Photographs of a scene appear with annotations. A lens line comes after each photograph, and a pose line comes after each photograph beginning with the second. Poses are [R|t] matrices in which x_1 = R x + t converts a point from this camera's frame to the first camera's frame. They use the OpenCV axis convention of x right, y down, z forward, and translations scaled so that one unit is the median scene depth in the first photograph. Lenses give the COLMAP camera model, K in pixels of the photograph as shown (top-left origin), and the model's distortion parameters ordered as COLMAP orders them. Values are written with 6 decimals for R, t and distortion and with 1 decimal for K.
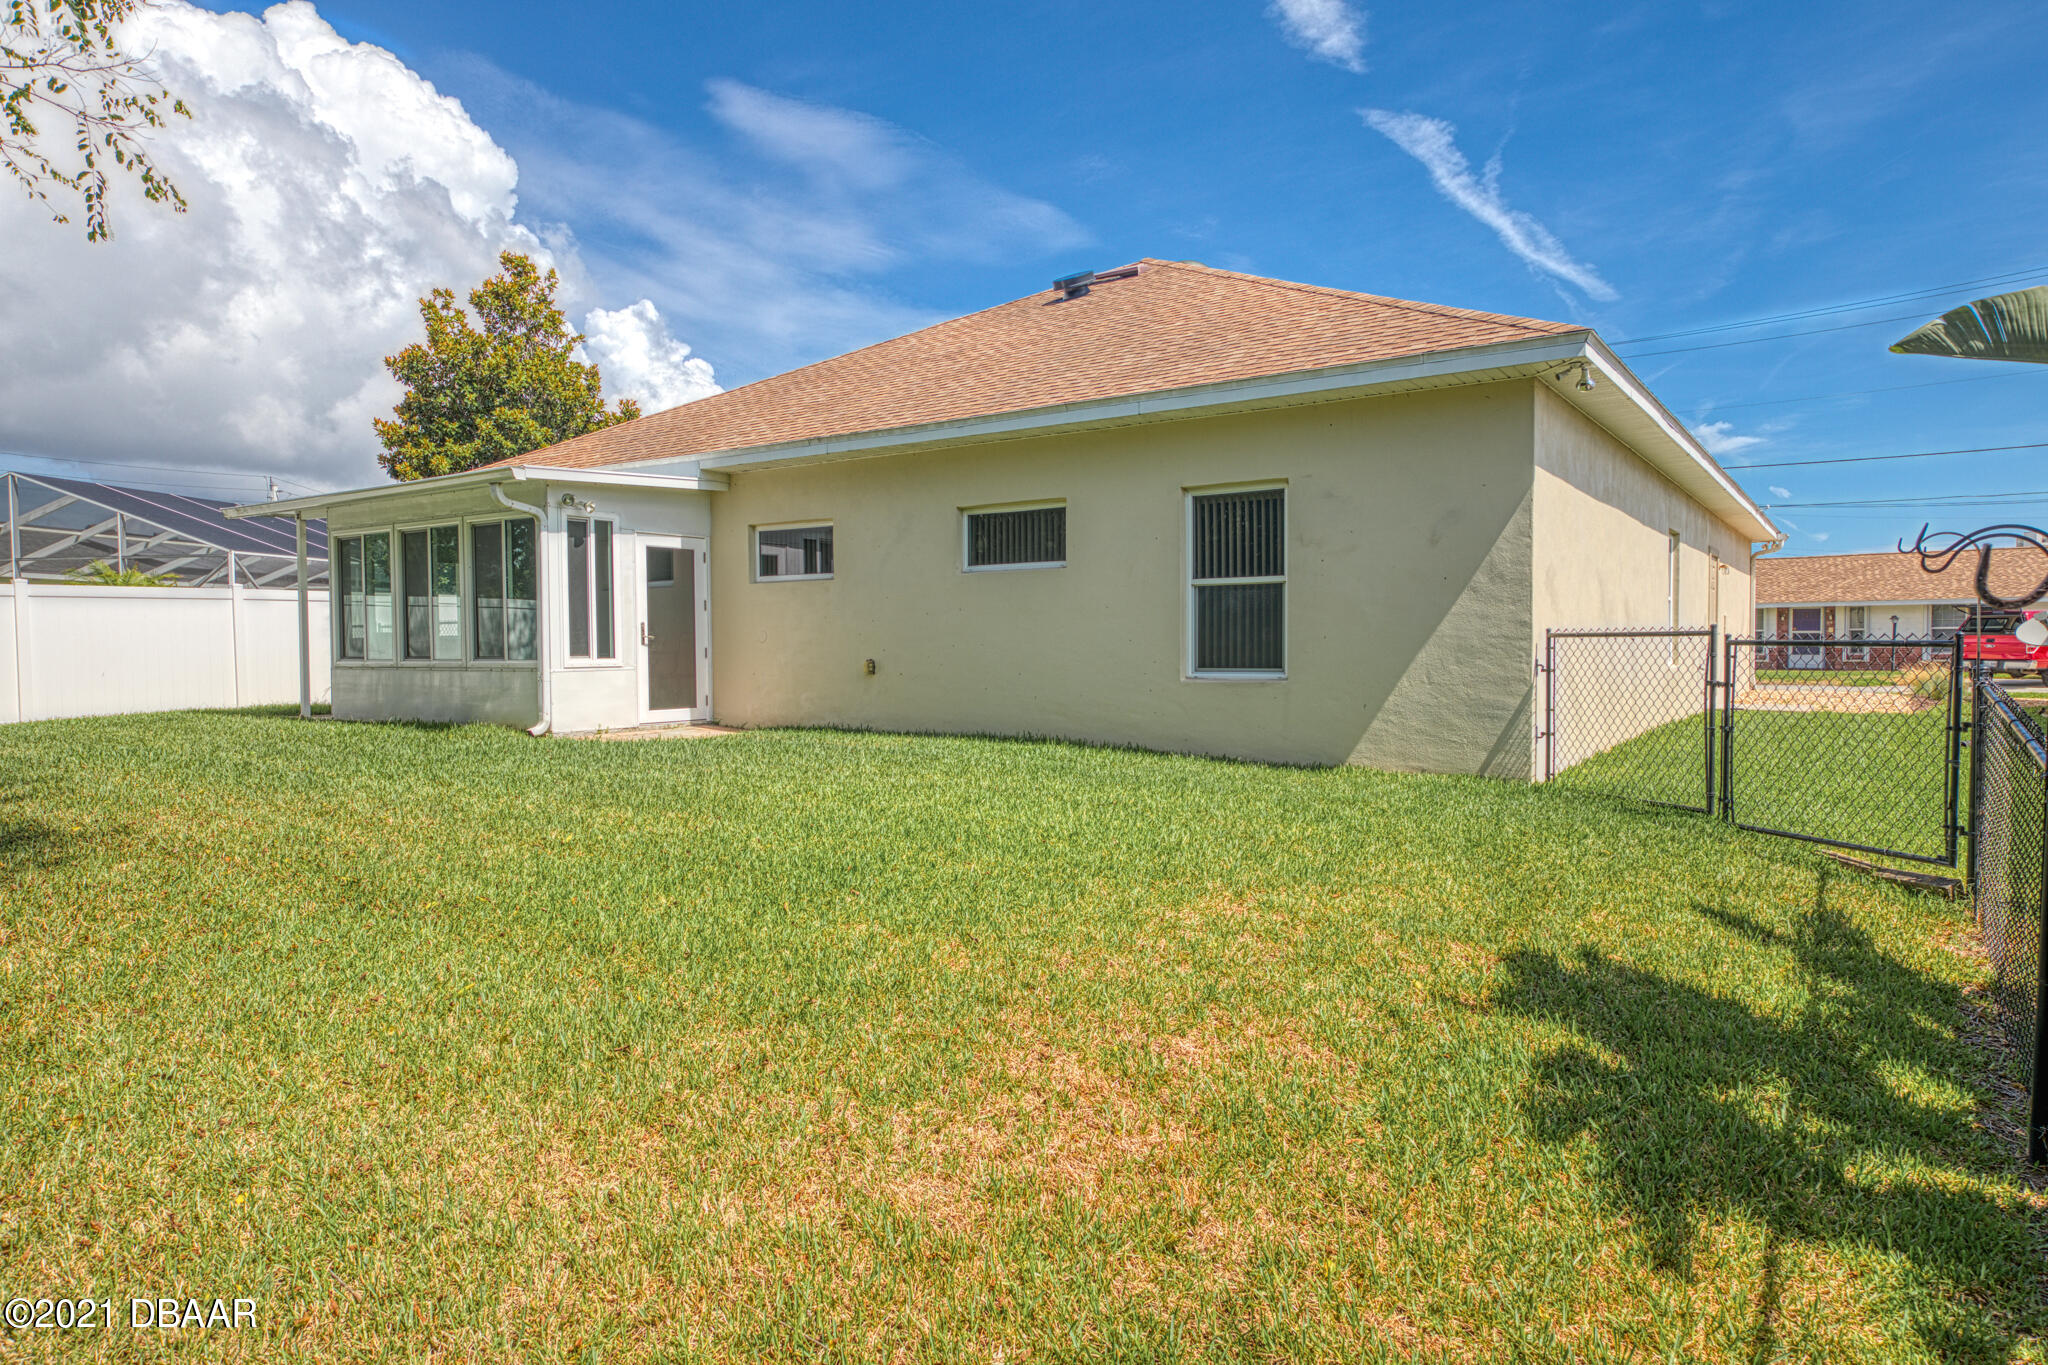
lens RADIAL K [[1252.5, 0, 1024.4], [0, 1252.5, 682.0], [0, 0, 1]] dist [0.009737, -0.000994]
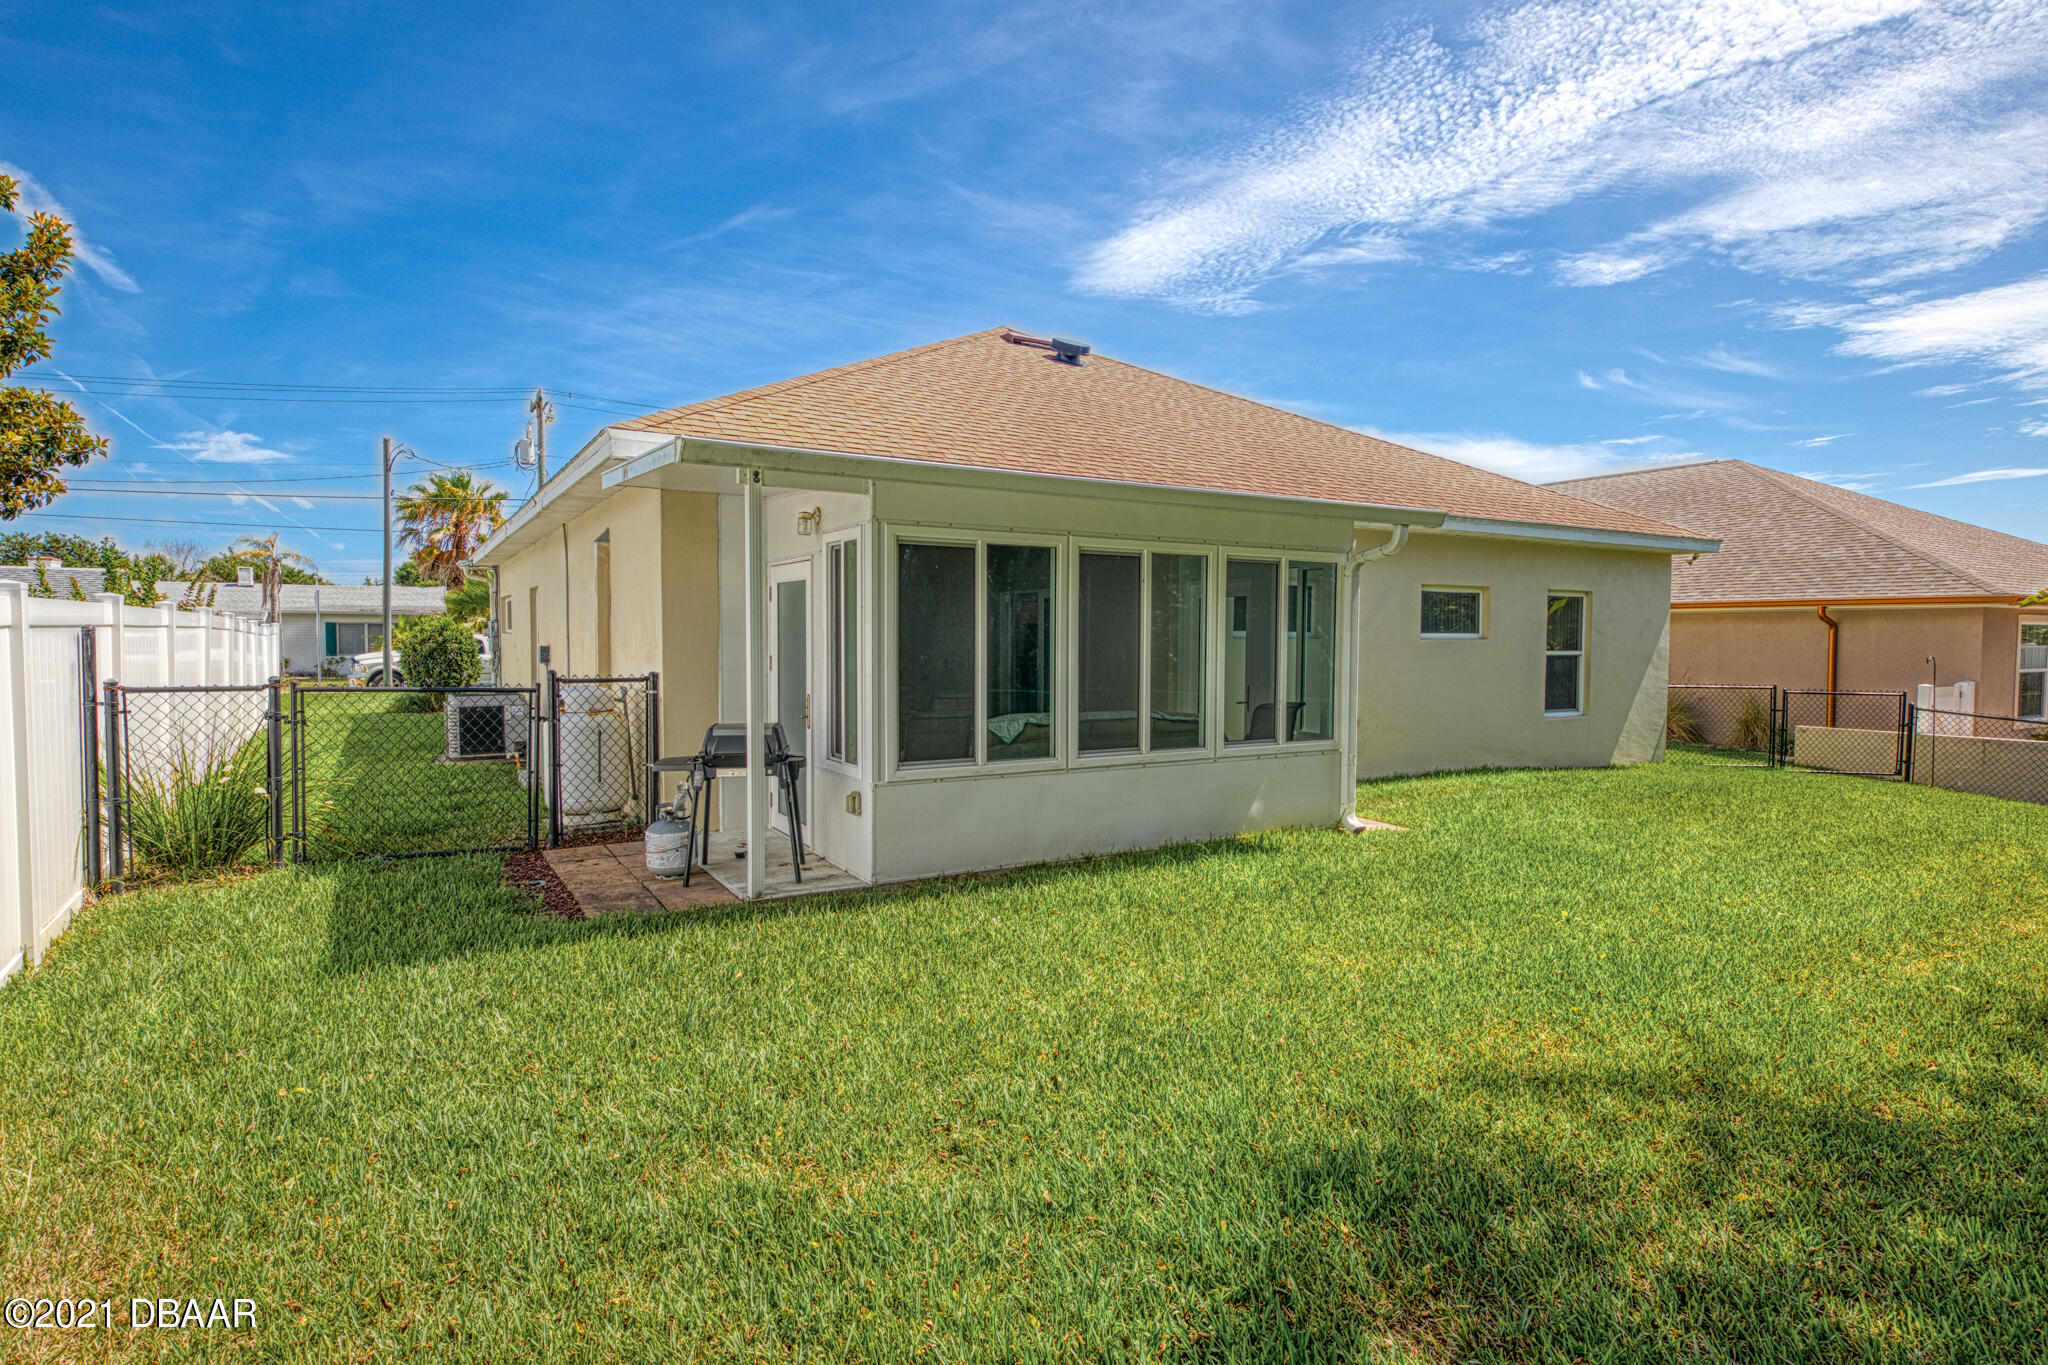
lens RADIAL K [[1042.0, 0, 1022.3], [0, 1042.0, 675.1], [0, 0, 1]] dist [0.005167, 0.000864]
pose [[0.420710, -0.023982, 0.906878, -1.097856], [0.017256, 0.999681, 0.018430, -0.075294], [-0.907031, 0.007895, 0.420990, 0.898575]]
